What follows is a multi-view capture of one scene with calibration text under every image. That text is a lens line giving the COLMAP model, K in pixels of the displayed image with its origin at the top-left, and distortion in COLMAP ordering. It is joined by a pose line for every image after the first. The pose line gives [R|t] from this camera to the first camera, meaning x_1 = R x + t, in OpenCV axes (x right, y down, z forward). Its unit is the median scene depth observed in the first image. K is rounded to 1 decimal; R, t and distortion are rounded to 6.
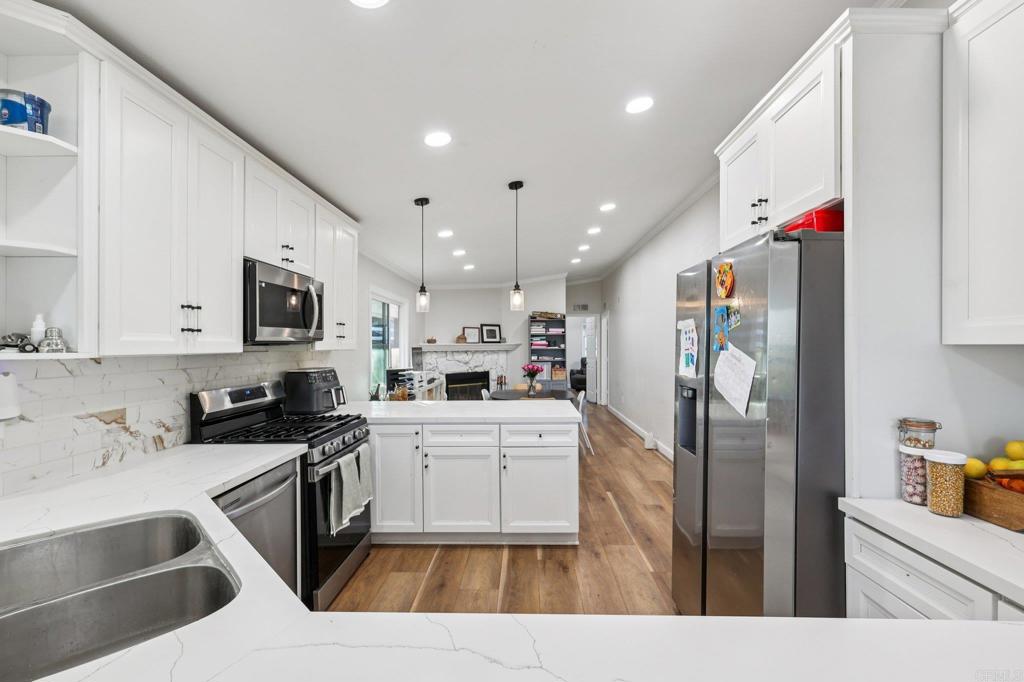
lens RADIAL K [[453.0, 0, 513.9], [0, 453.0, 349.0], [0, 0, 1]] dist [-0.000959, -0.000238]
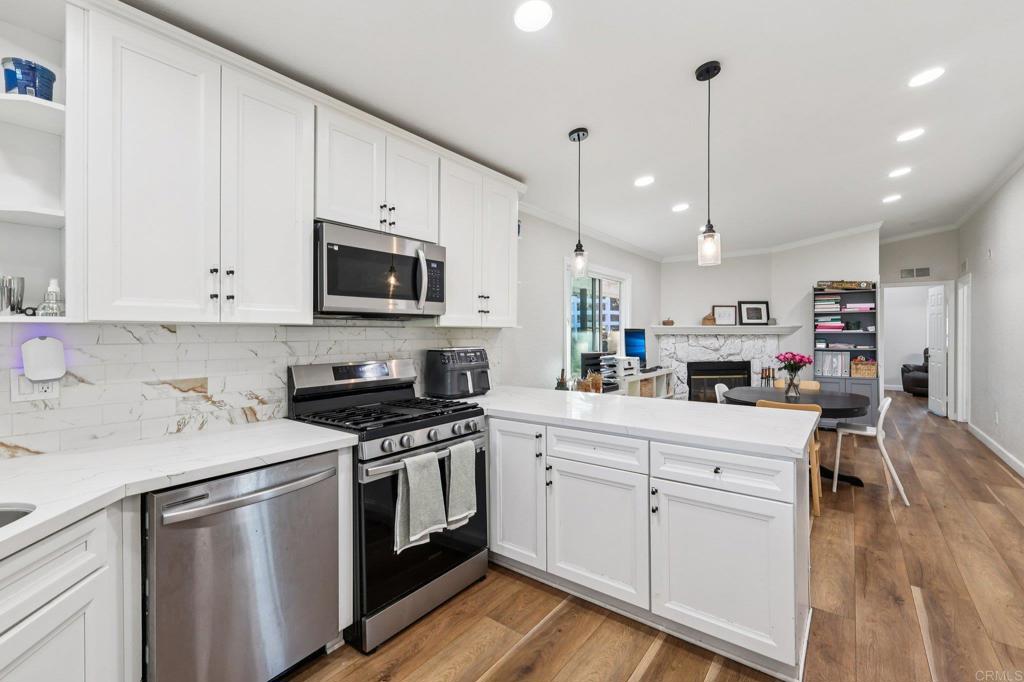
lens RADIAL K [[447.4, 0, 509.4], [0, 447.4, 332.4], [0, 0, 1]] dist [0.002936, 0.000013]
pose [[0.809217, 0.003053, -0.587502, 0.179403], [-0.007720, 0.999955, -0.005437, 0.019099], [0.587459, 0.008936, 0.809205, 0.372521]]
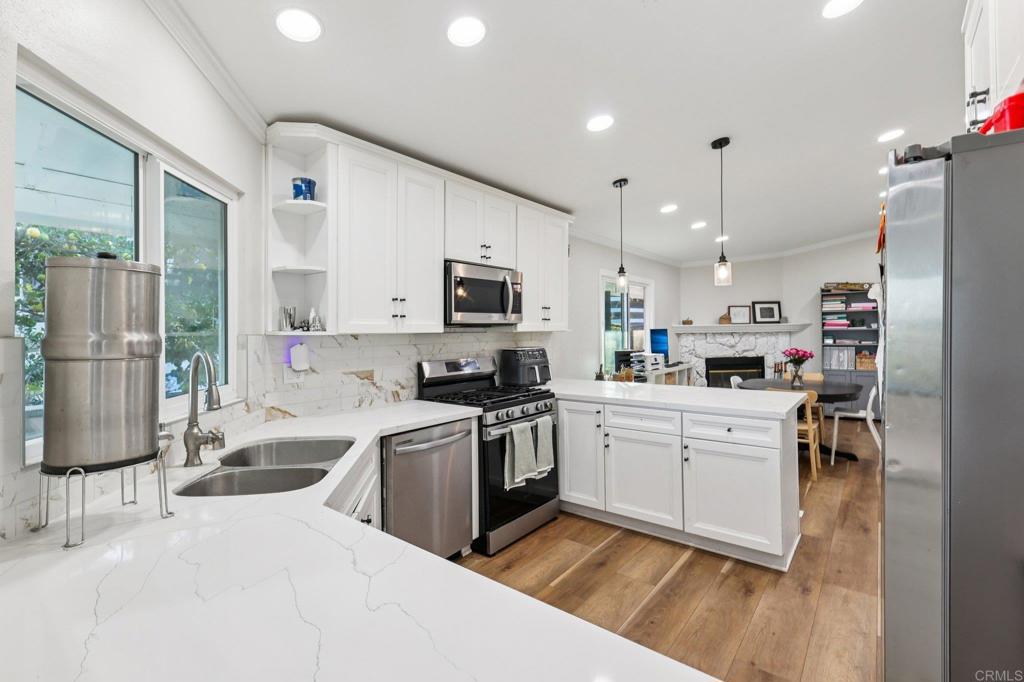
lens RADIAL K [[460.4, 0, 503.1], [0, 460.4, 328.0], [0, 0, 1]] dist [-0.002411, -0.000007]
pose [[0.789601, -0.007285, -0.613577, 0.254730], [0.002426, 0.999959, -0.008751, 0.004762], [0.613616, 0.005421, 0.789586, 0.045890]]
